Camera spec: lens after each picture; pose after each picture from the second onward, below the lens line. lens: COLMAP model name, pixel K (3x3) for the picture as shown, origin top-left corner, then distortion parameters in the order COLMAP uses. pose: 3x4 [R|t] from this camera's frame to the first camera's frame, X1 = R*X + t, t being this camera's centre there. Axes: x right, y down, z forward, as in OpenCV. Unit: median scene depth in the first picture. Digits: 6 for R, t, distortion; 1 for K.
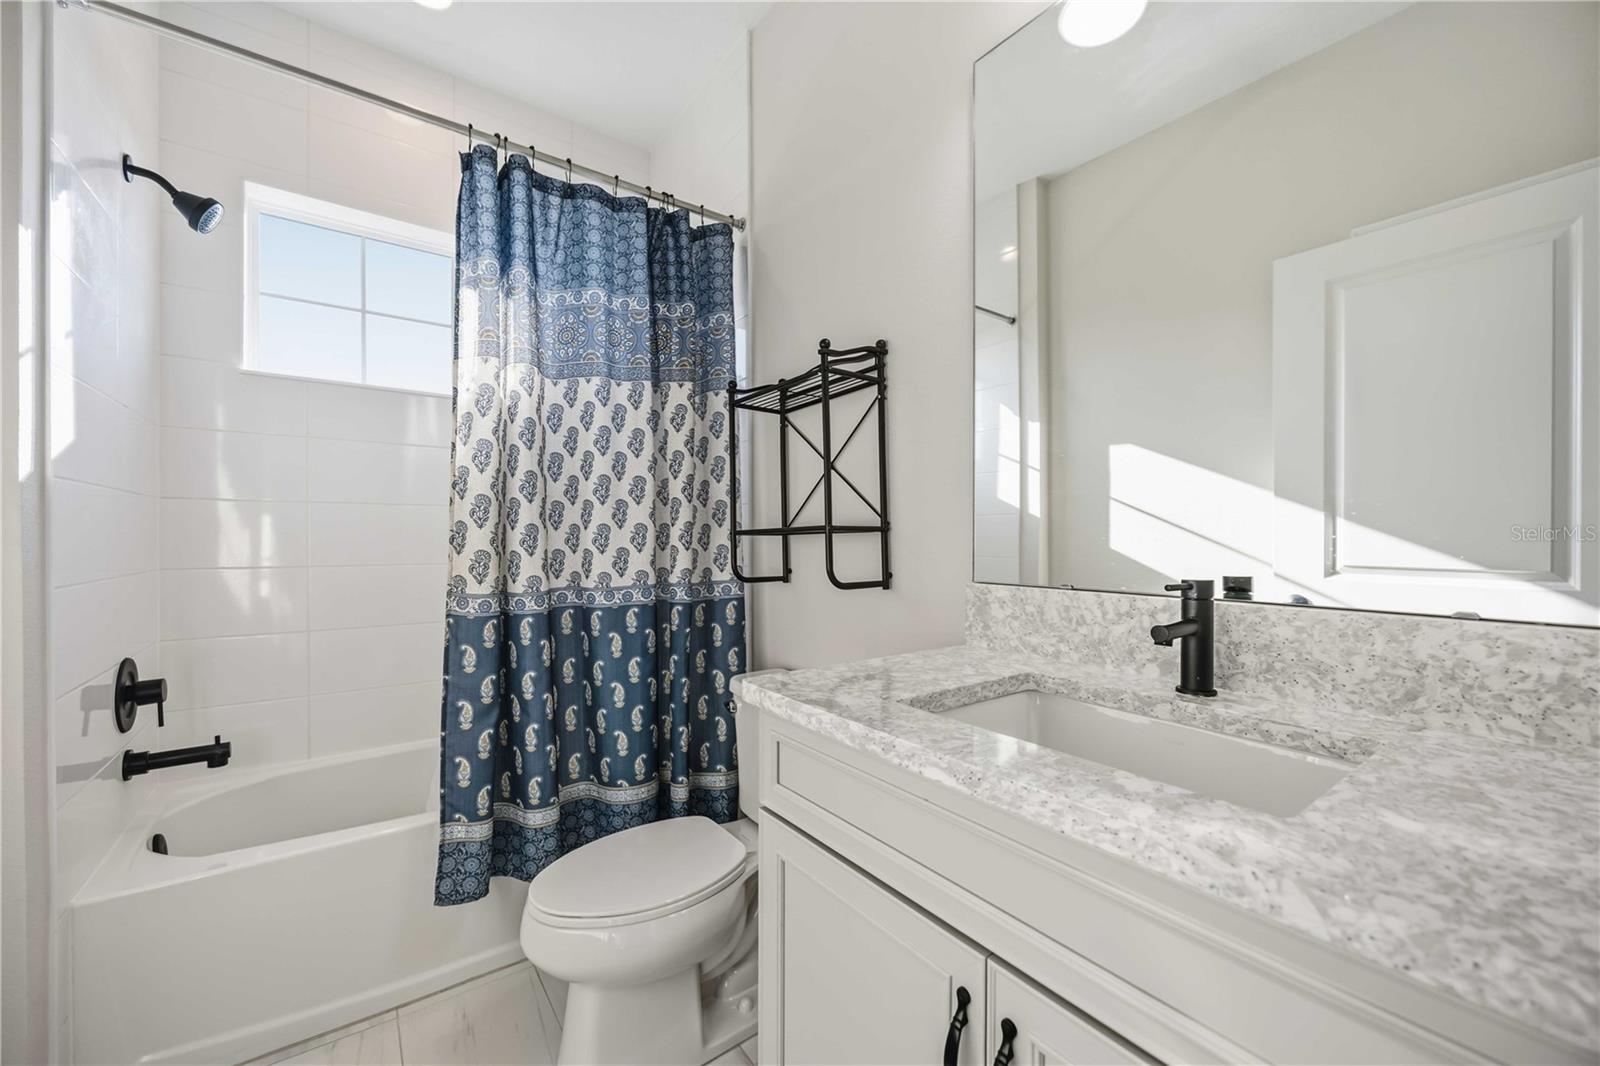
lens RADIAL K [[612.0, 0, 797.0], [0, 612.0, 536.6], [0, 0, 1]] dist [-0.000988, -0.000657]
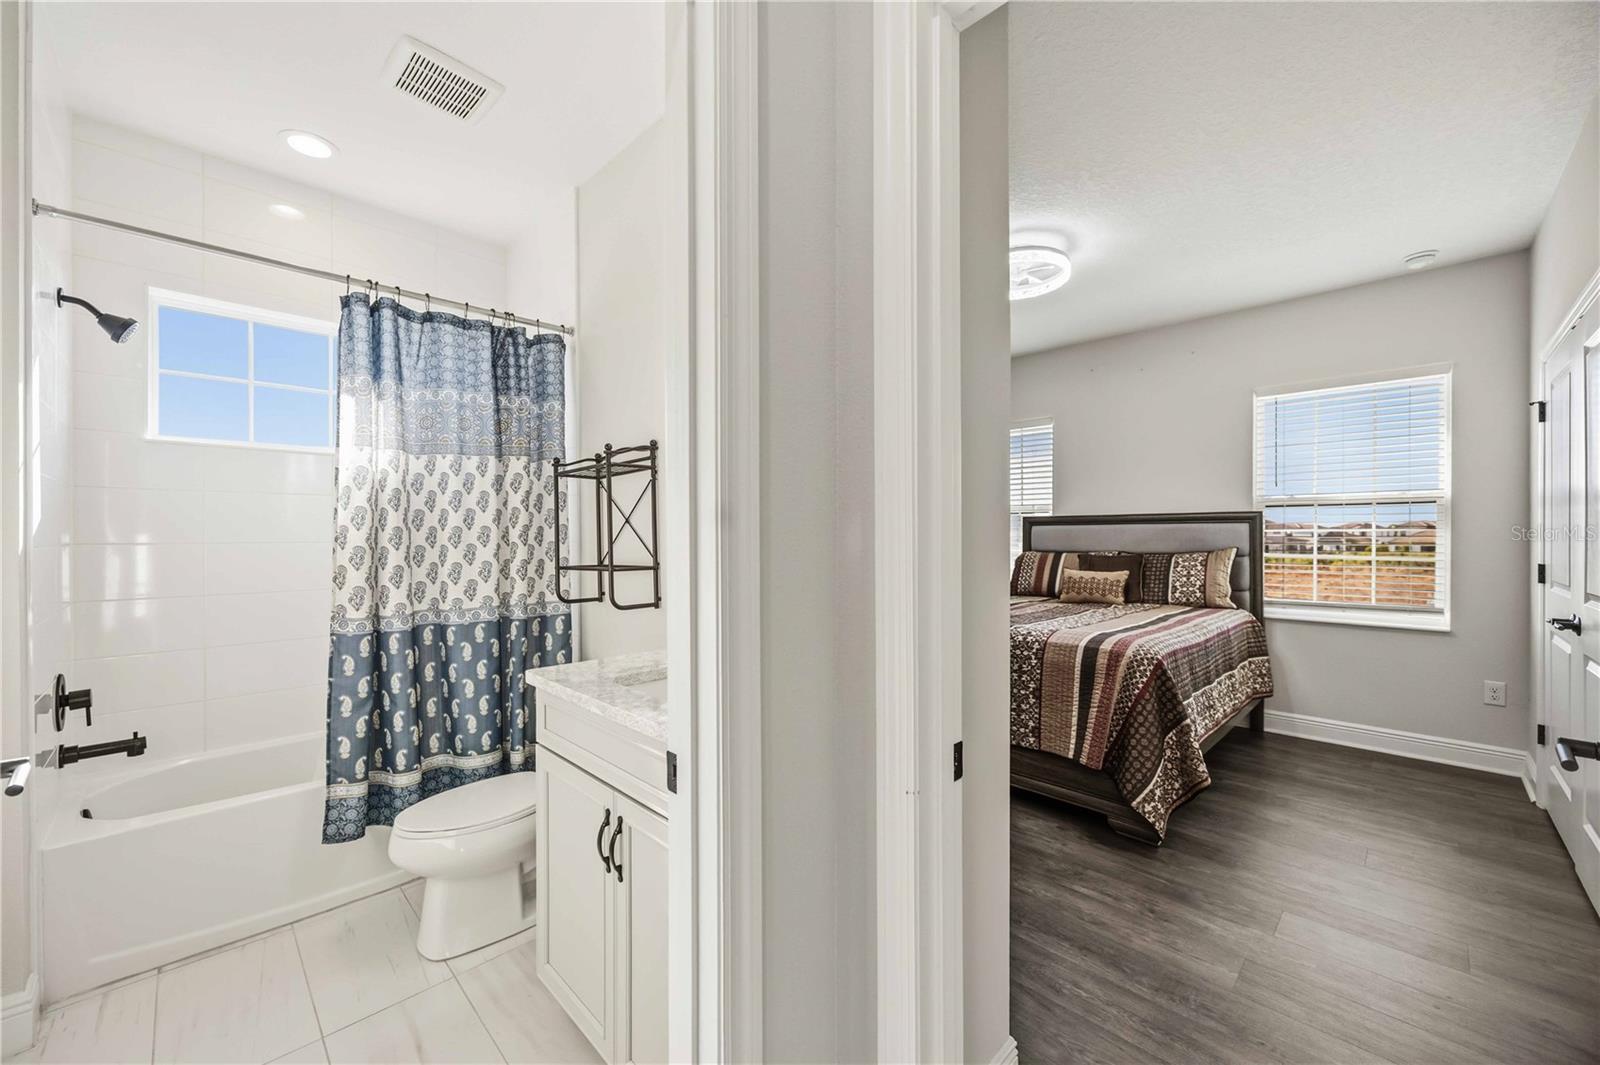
lens RADIAL K [[612.0, 0, 797.0], [0, 612.0, 536.1], [0, 0, 1]] dist [-0.000988, -0.000657]
pose [[0.989009, -0.003573, 0.147810, 0.245042], [0.003548, 0.999994, 0.000433, -0.082759], [-0.147810, 0.000096, 0.989016, -0.481890]]
